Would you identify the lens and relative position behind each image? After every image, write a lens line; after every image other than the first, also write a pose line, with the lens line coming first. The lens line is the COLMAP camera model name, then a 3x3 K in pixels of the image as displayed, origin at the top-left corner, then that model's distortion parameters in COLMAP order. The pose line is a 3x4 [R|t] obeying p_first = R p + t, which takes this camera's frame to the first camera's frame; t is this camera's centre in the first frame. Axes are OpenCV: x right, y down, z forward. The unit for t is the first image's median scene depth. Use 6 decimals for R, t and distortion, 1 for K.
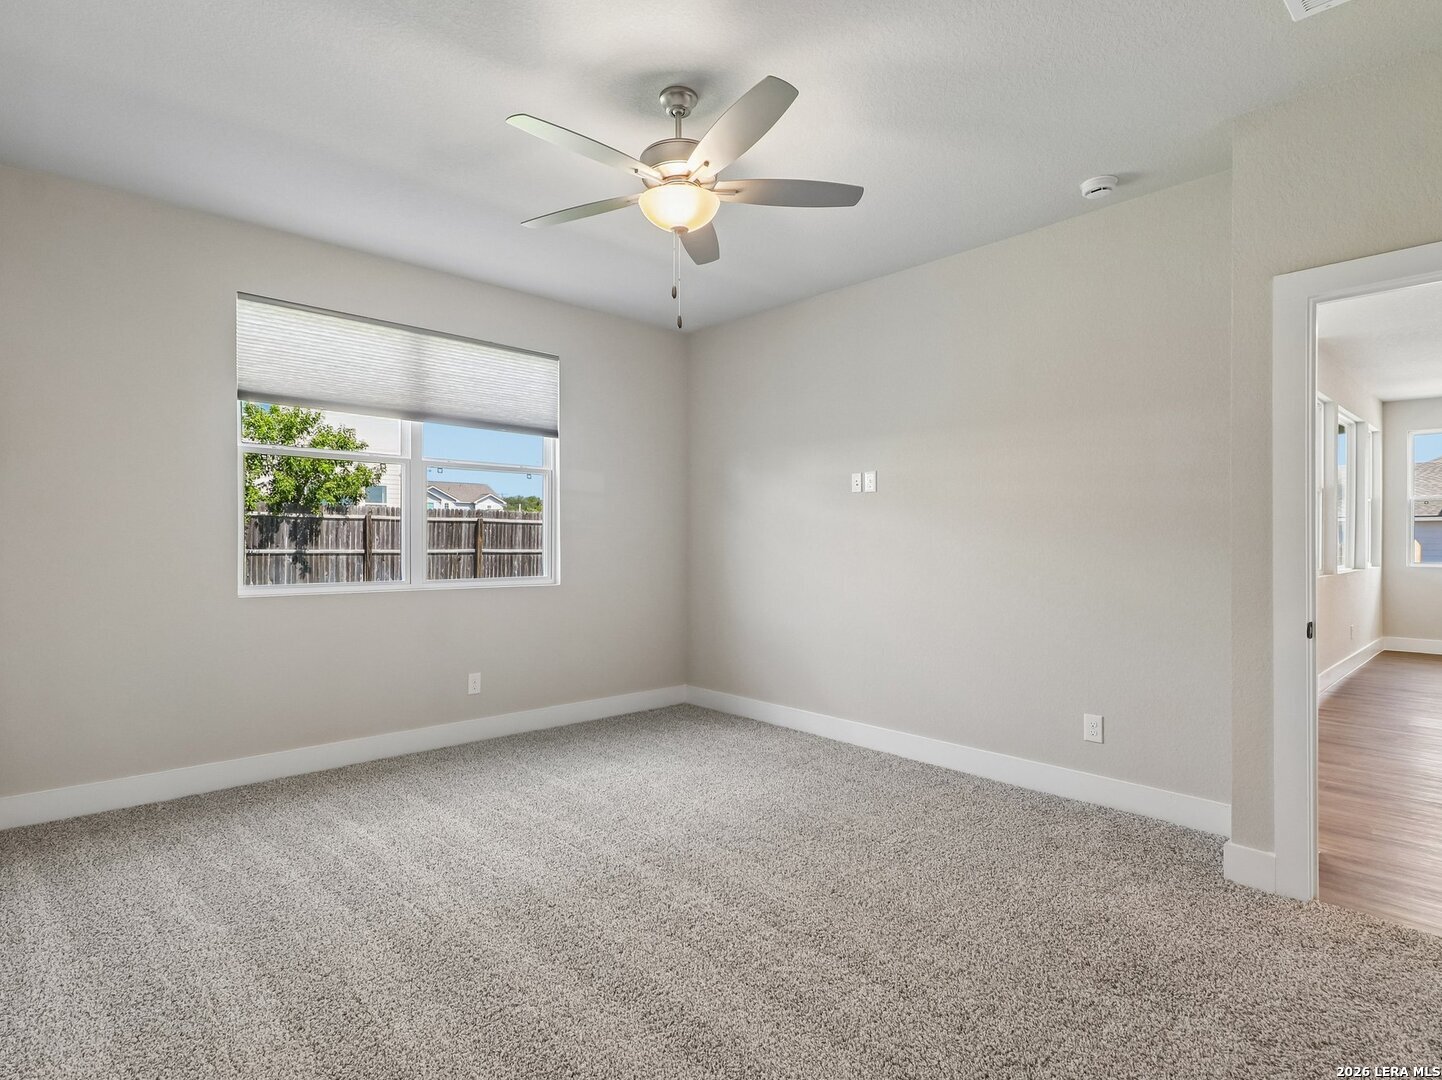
lens RADIAL K [[755.0, 0, 710.7], [0, 755.0, 528.2], [0, 0, 1]] dist [0.033796, -0.017173]
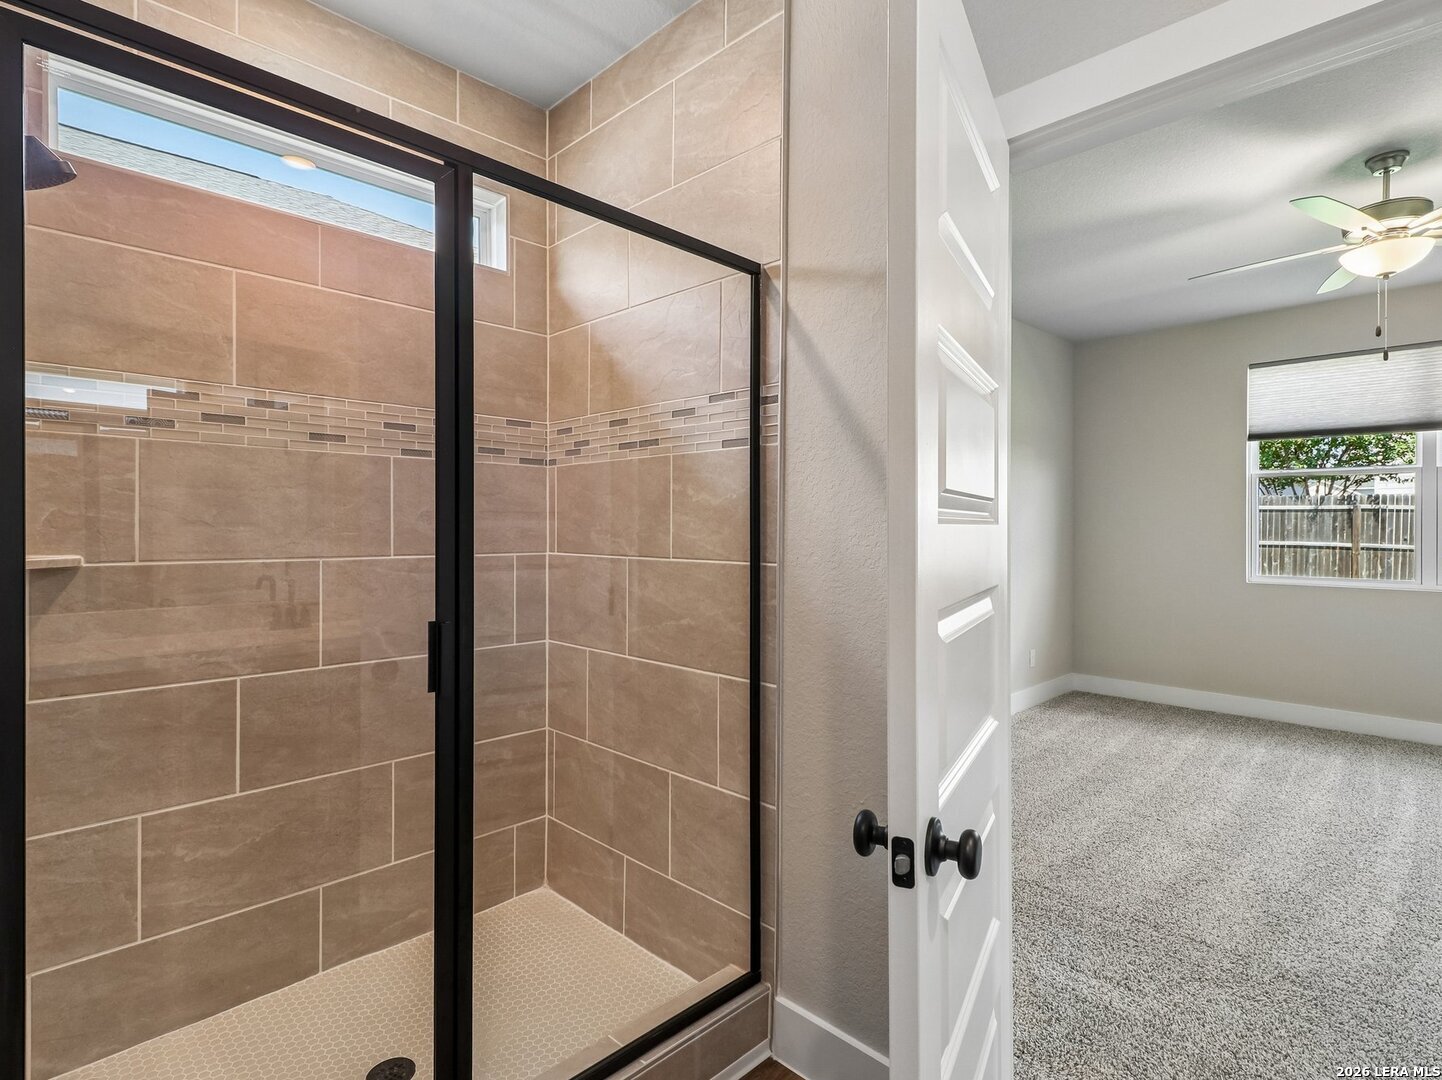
lens RADIAL K [[755.0, 0, 710.7], [0, 755.0, 528.2], [0, 0, 1]] dist [0.033796, -0.017173]
pose [[0.026640, -0.001287, -0.999644, 0.595843], [0.010453, 0.999945, -0.001009, -0.014353], [0.999590, -0.010423, 0.026652, -0.019769]]
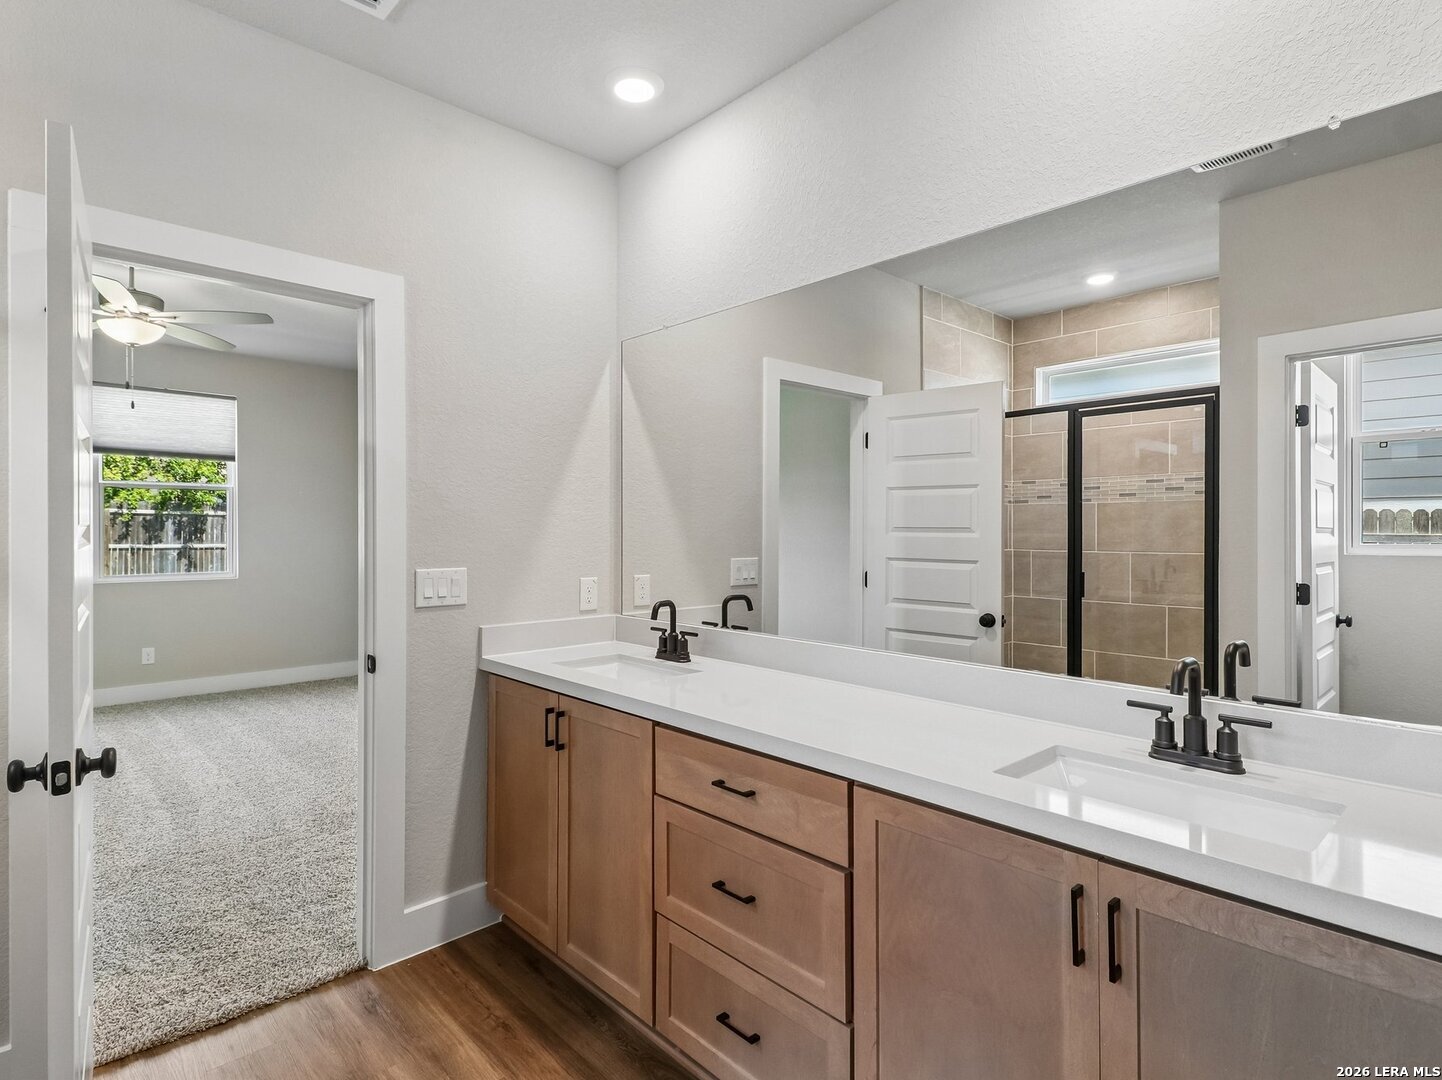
lens RADIAL K [[755.0, 0, 710.7], [0, 755.0, 528.2], [0, 0, 1]] dist [0.033796, -0.017173]
pose [[0.999986, -0.004467, 0.002970, 0.607152], [0.004419, 0.999865, 0.015828, -0.026842], [-0.003041, -0.015815, 0.999870, -0.282543]]
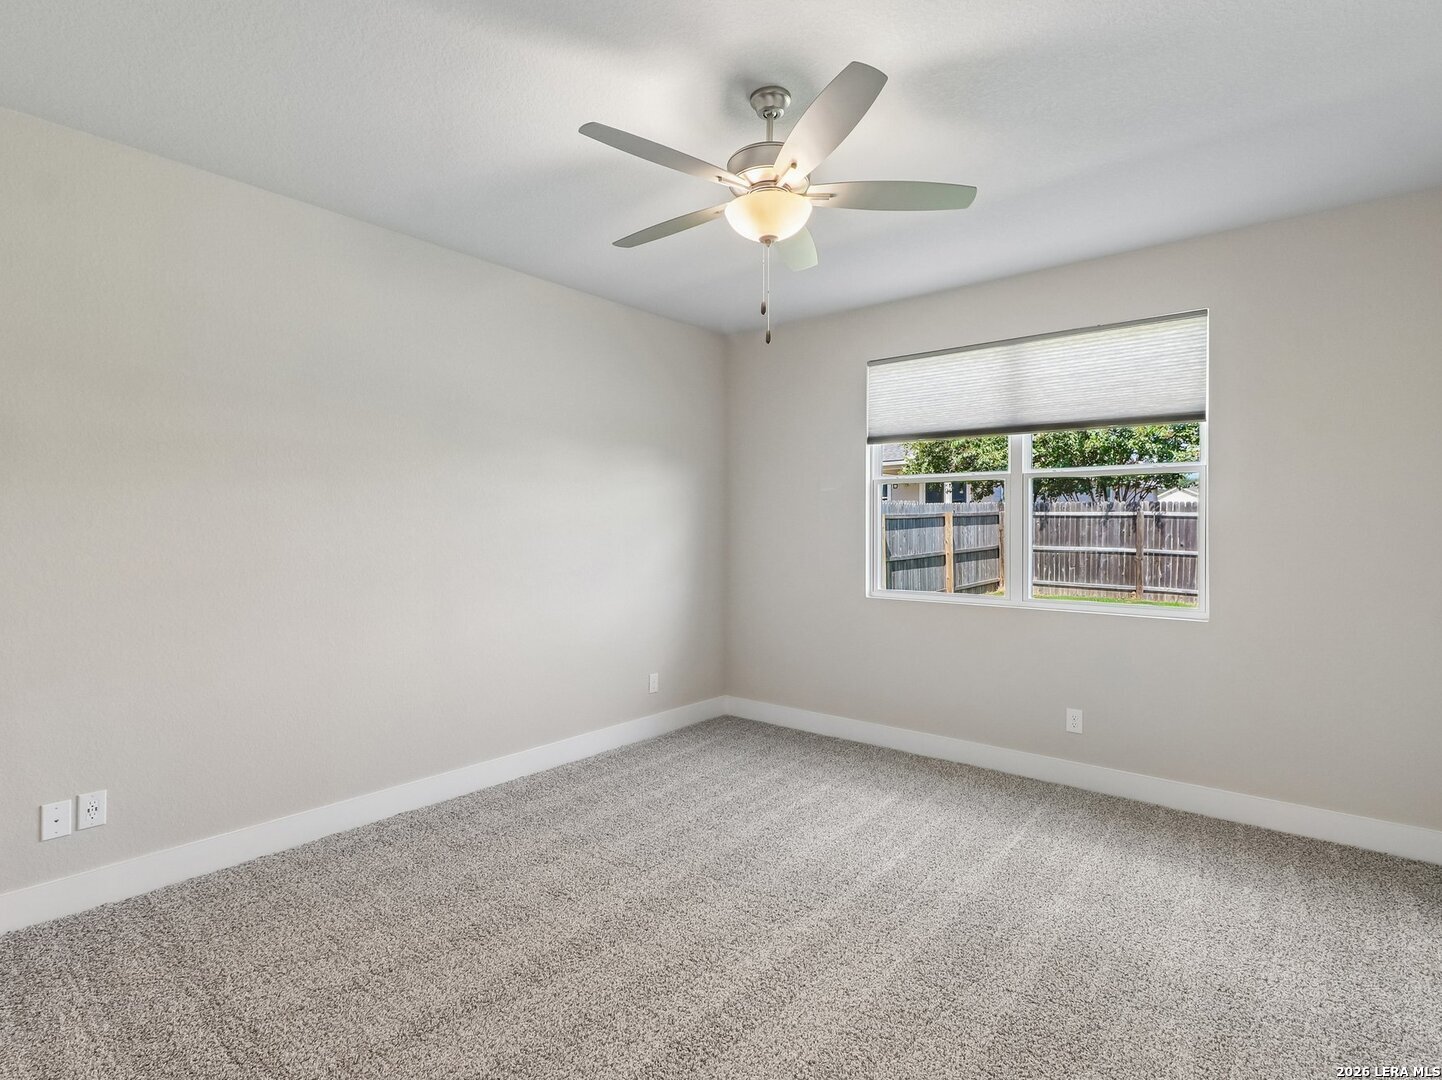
lens RADIAL K [[755.0, 0, 710.7], [0, 755.0, 528.2], [0, 0, 1]] dist [0.033796, -0.017173]
pose [[0.127952, -0.006256, -0.991761, 0.488128], [0.011253, 0.999925, -0.004856, -0.018676], [0.991717, -0.010539, 0.128012, 0.448907]]
